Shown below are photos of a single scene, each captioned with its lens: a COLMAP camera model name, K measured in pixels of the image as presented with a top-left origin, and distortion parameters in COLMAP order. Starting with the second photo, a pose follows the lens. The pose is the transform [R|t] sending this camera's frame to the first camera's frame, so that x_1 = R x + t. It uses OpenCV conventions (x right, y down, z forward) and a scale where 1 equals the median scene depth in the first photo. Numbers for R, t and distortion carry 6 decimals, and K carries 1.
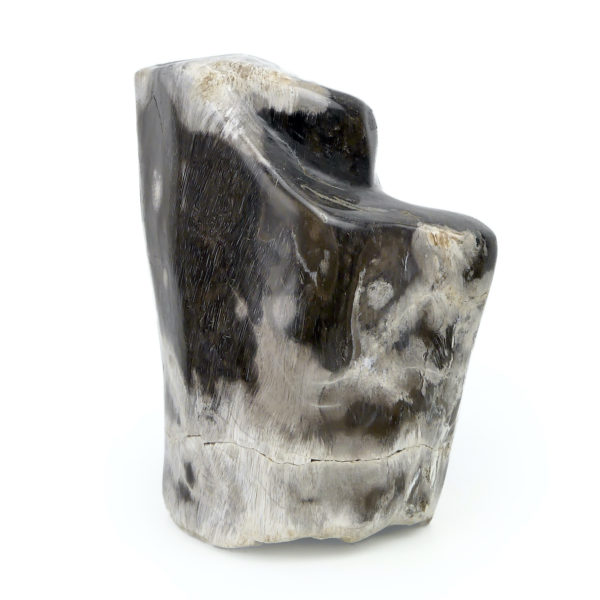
lens RADIAL K [[1733.3, 0, 300.0], [0, 1733.3, 300.0], [0, 0, 1]] dist [0.116552, -0.082807]
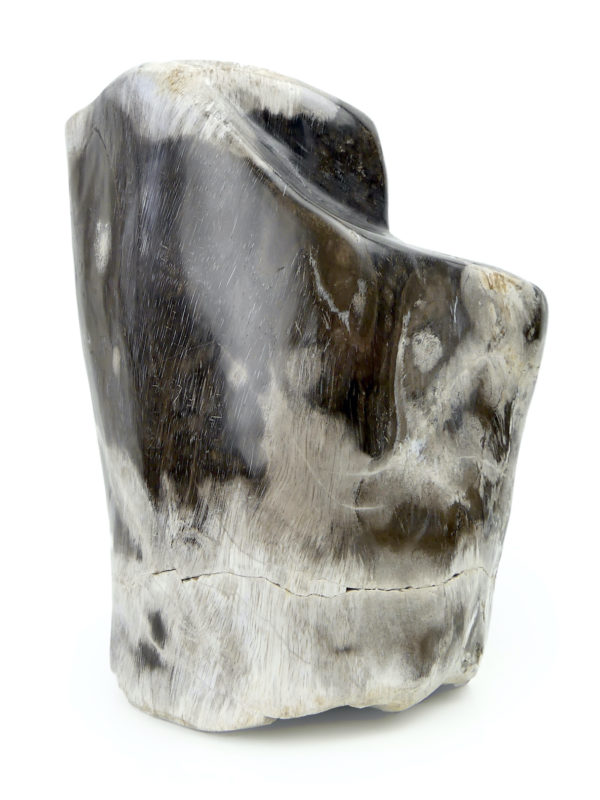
lens RADIAL K [[1110.1, 0, 276.3], [0, 1110.1, 396.8], [0, 0, 1]] dist [0.007960, 0.033444]
pose [[0.989345, -0.024084, 0.143581, -0.081851], [0.048089, 0.984928, -0.166145, 0.088256], [-0.137415, 0.171279, 0.975592, 0.555545]]
